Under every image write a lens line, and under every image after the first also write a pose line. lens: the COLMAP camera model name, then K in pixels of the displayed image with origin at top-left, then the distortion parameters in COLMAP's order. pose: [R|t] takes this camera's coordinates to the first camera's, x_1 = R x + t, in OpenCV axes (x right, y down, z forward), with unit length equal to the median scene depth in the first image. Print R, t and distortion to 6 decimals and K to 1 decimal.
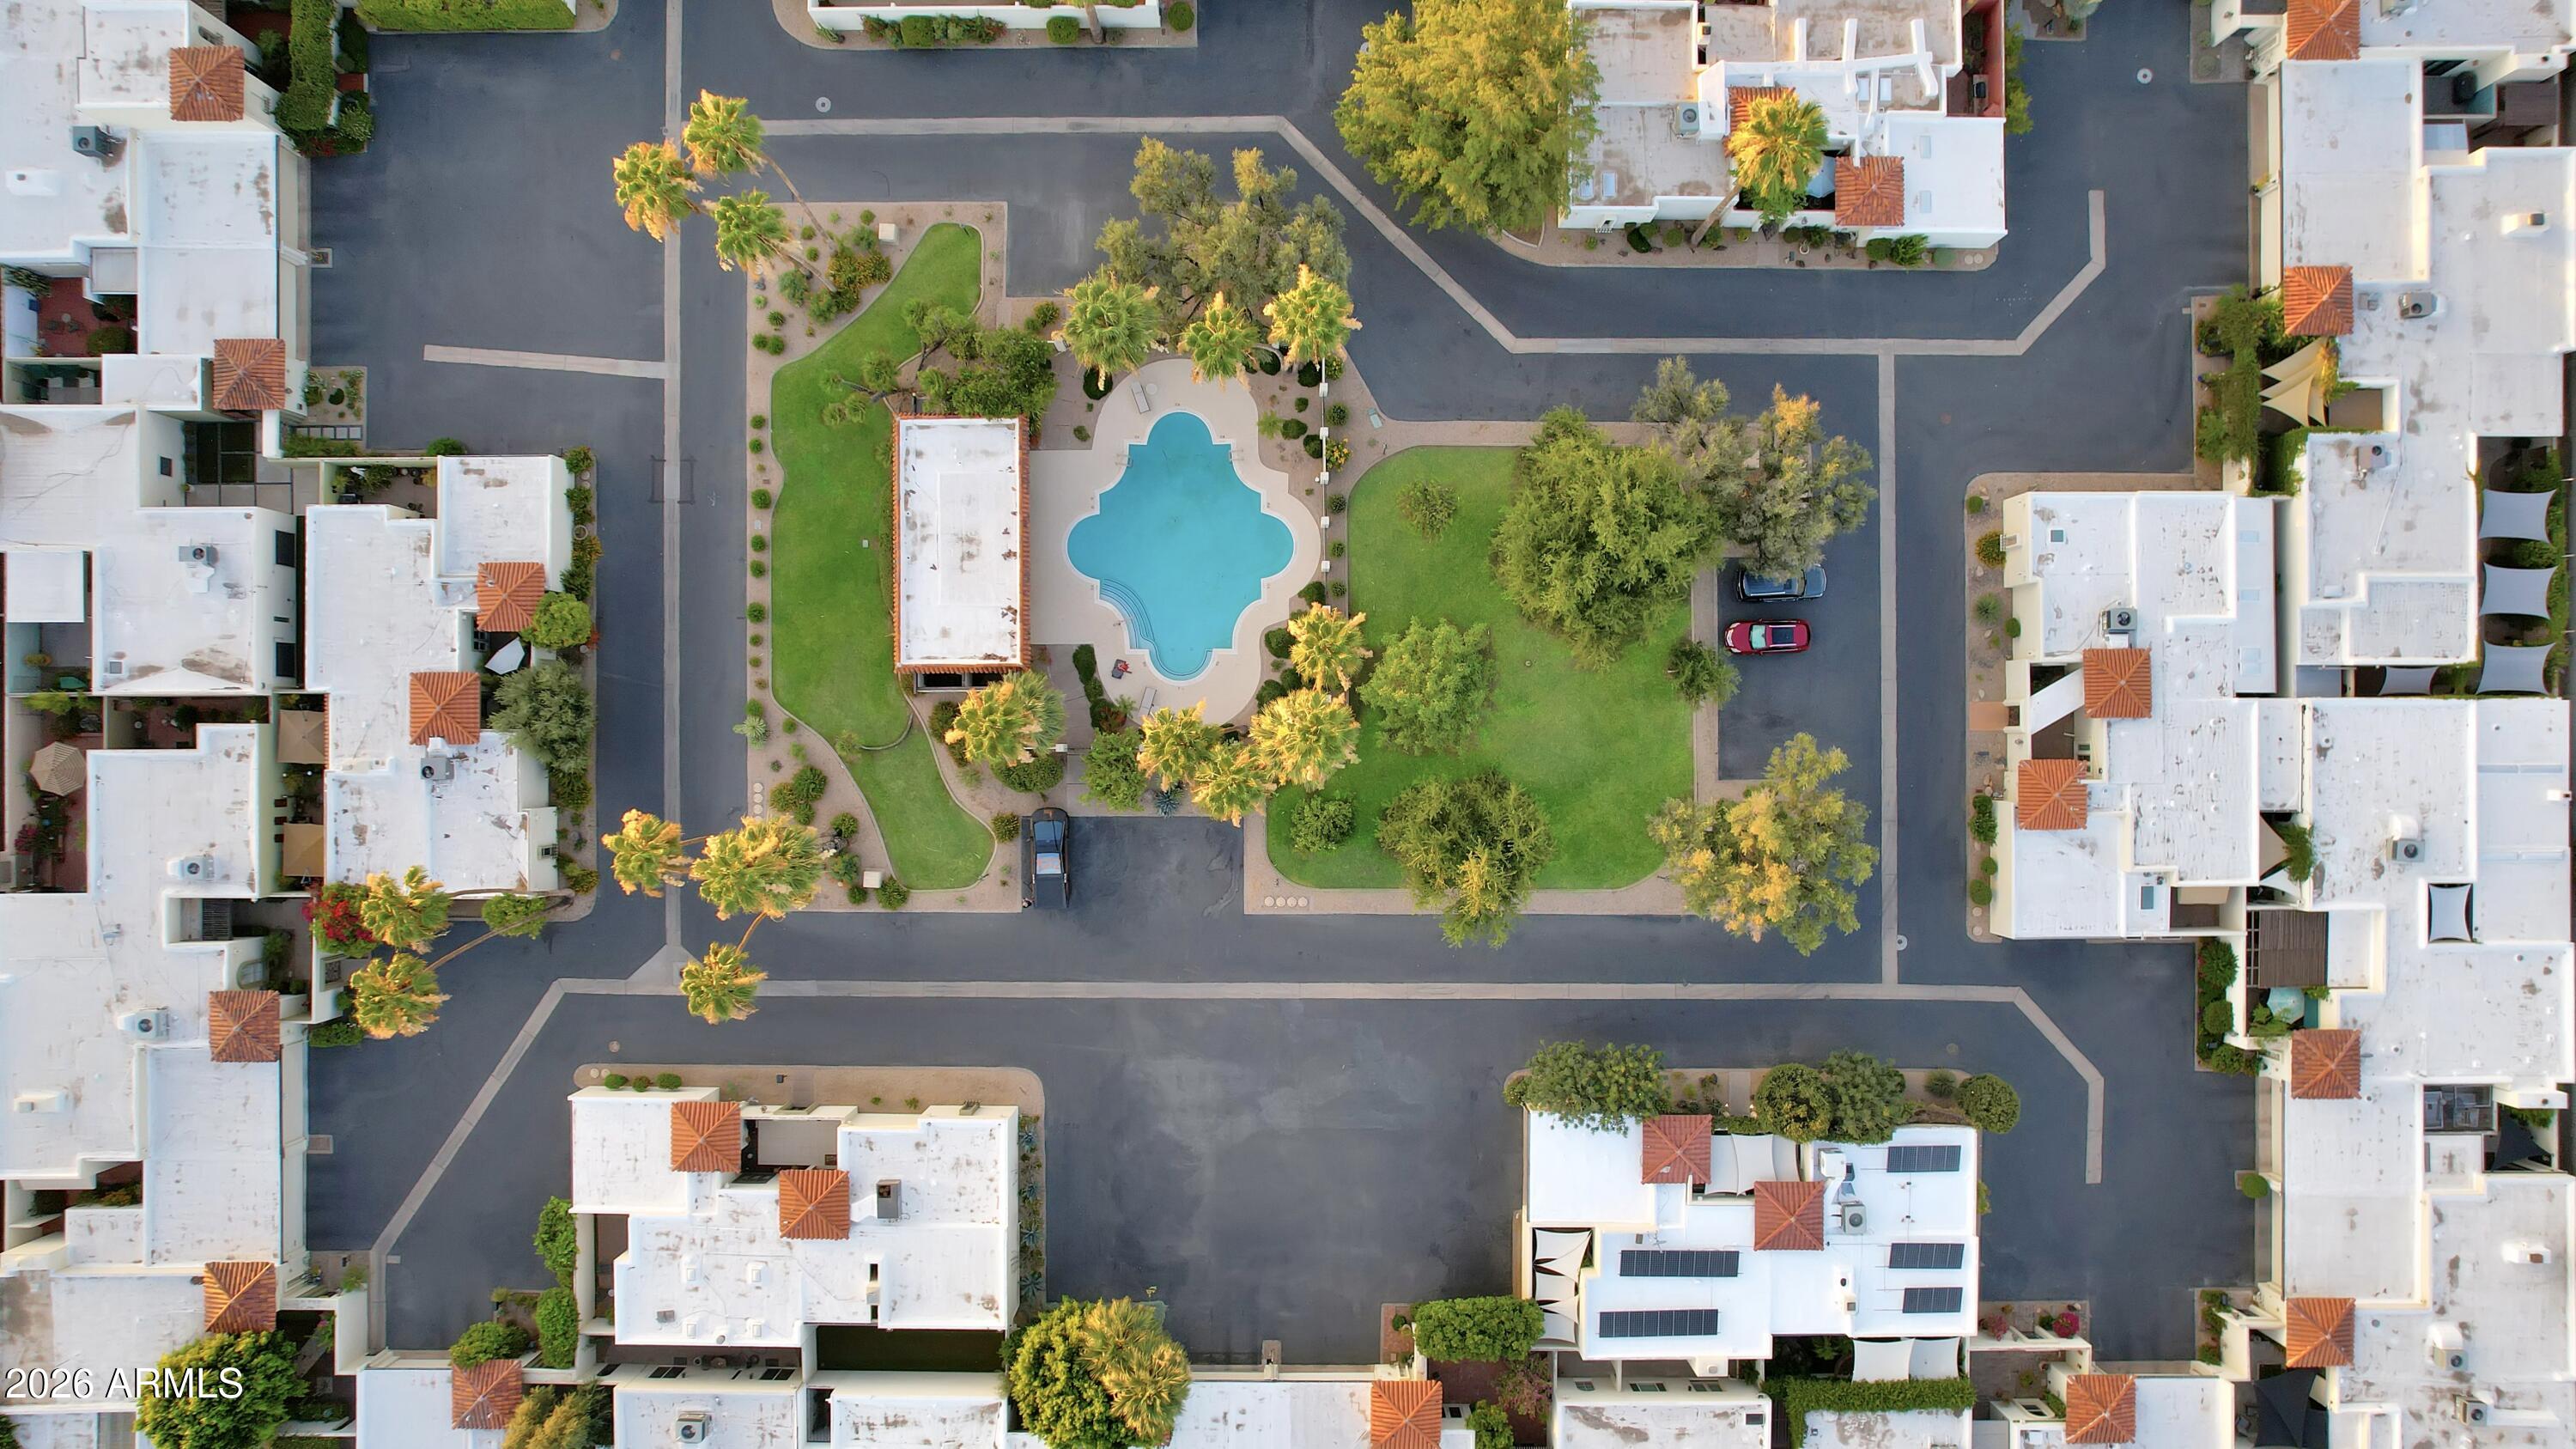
lens RADIAL K [[1698.5, 0, 1278.5], [0, 1698.5, 731.2], [0, 0, 1]] dist [-0.060982, 0.046286]
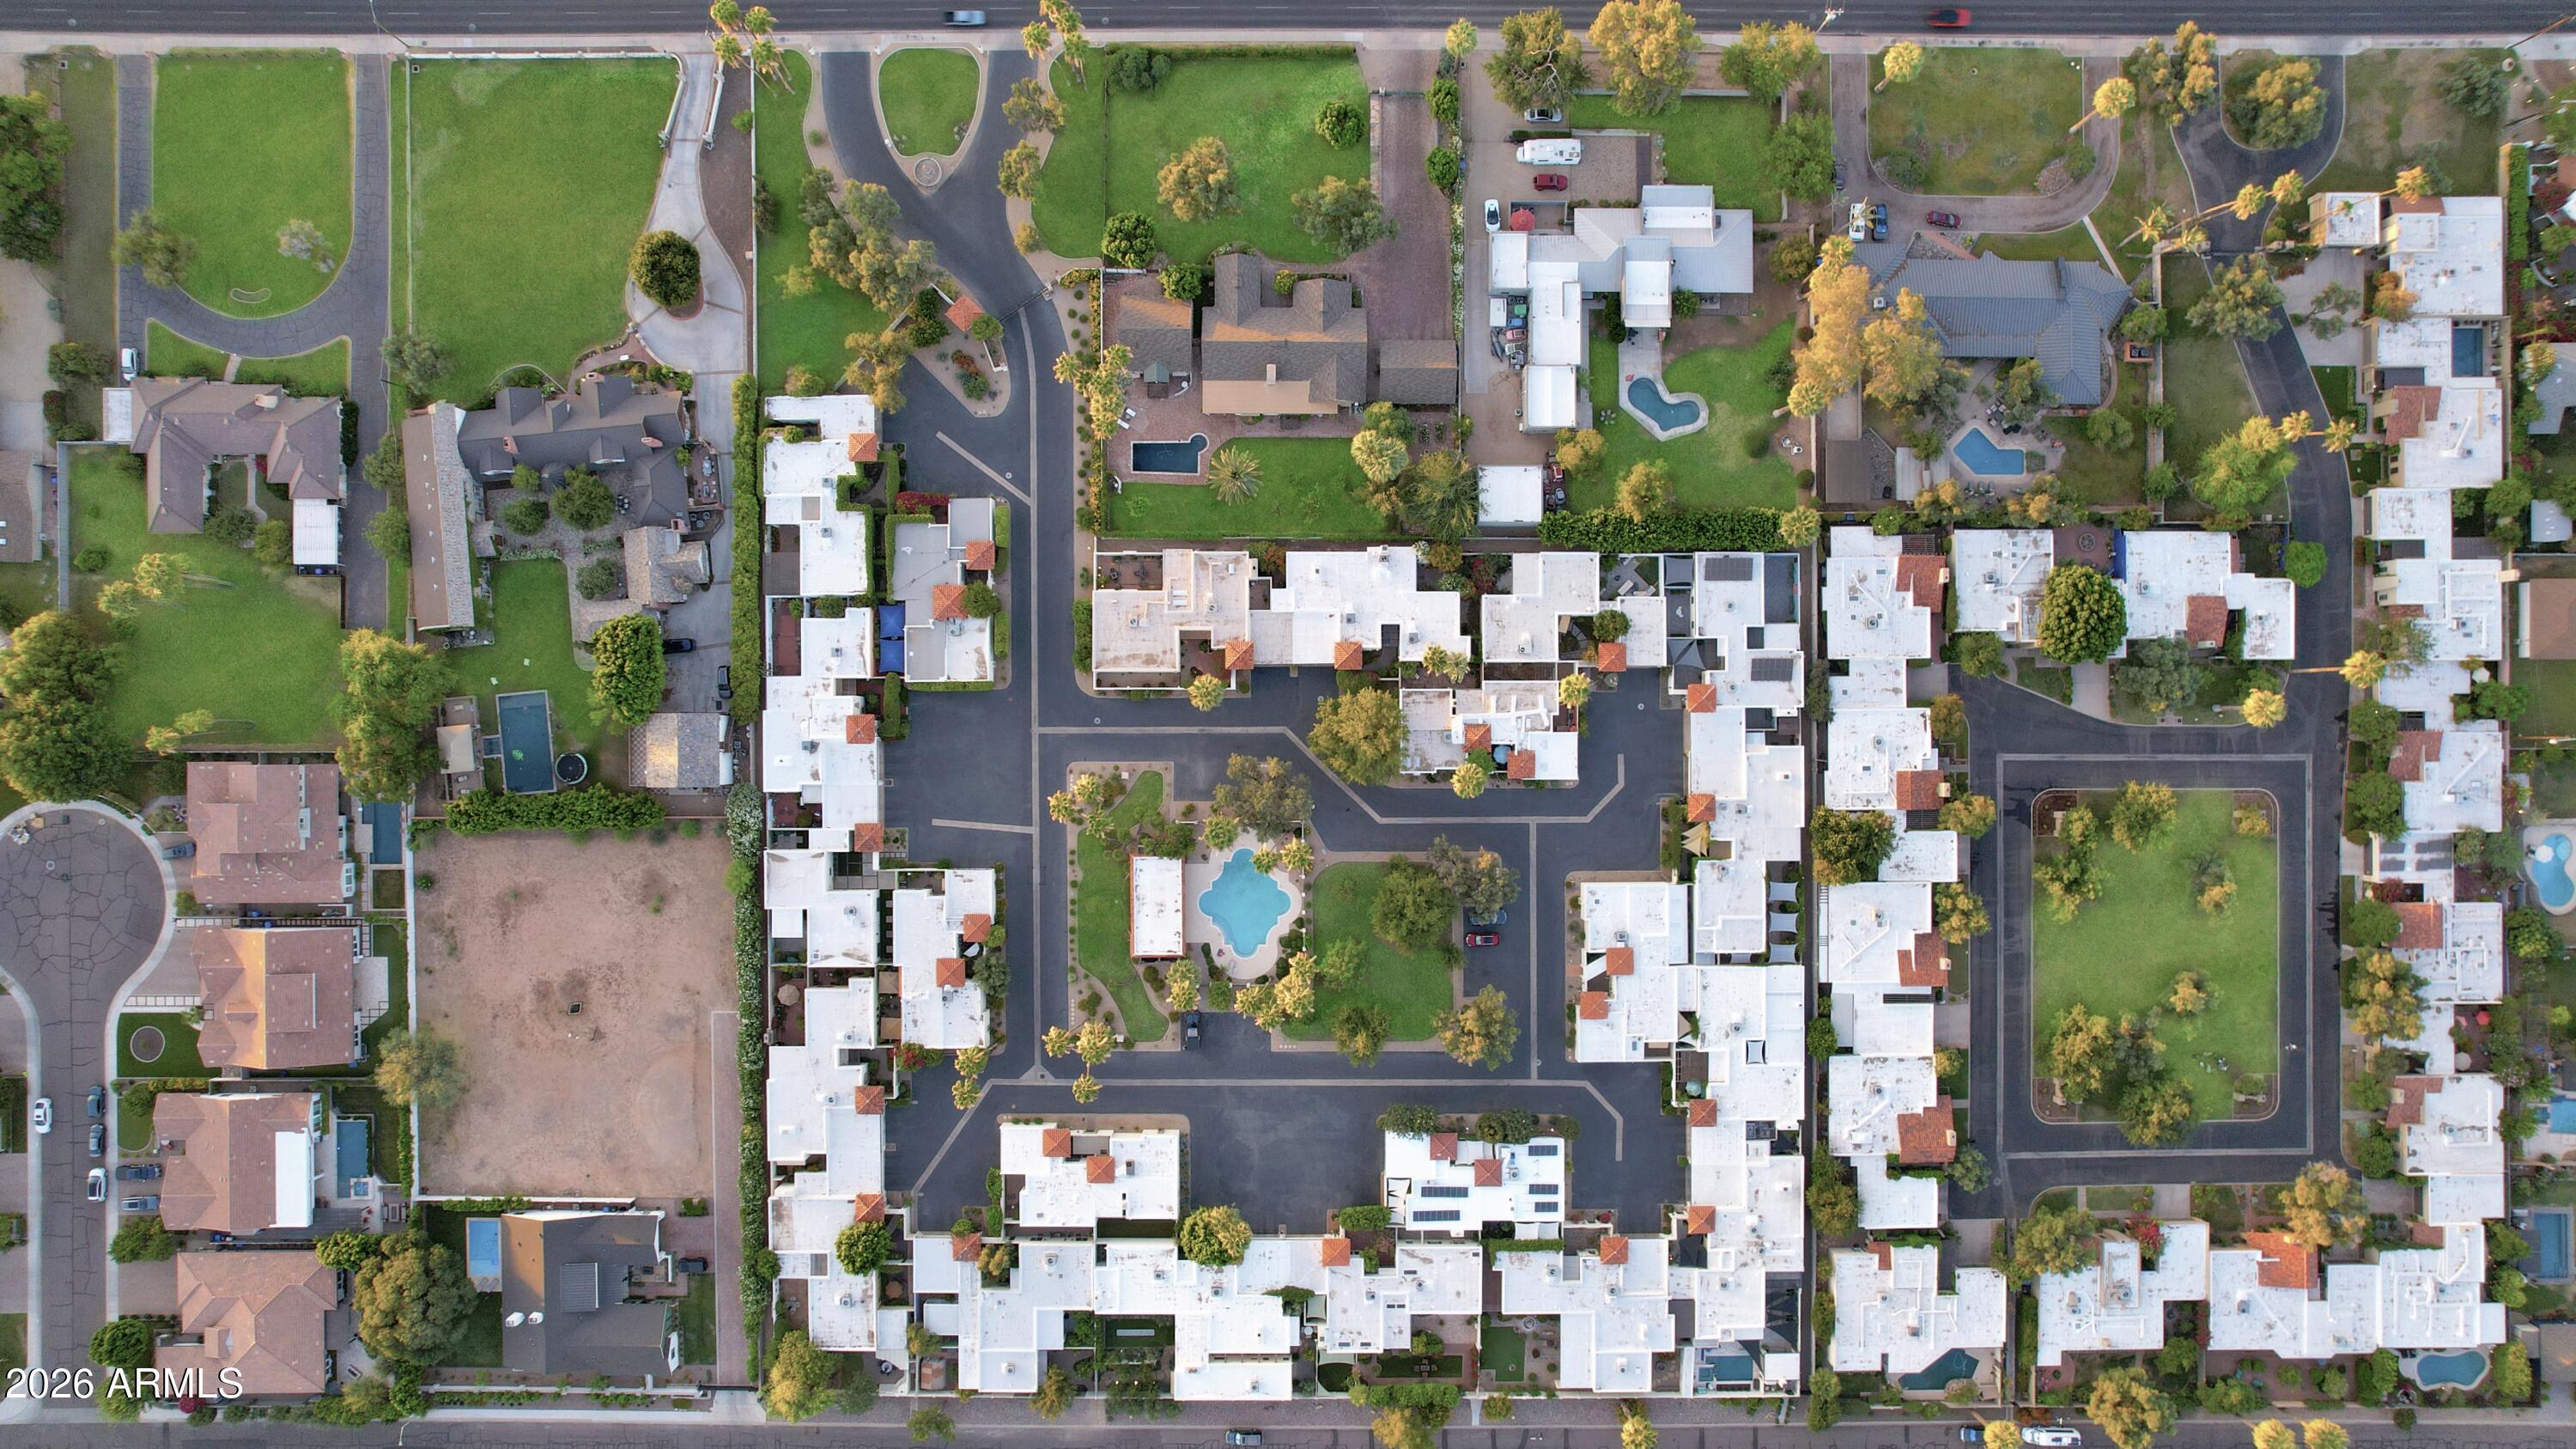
lens RADIAL K [[1698.5, 0, 1281.4], [0, 1698.5, 733.2], [0, 0, 1]] dist [-0.060982, 0.046286]
pose [[0.999992, -0.002171, 0.003260, -0.012648], [0.002170, 0.999998, 0.000176, -0.366278], [-0.003260, -0.000169, 0.999995, -1.507089]]
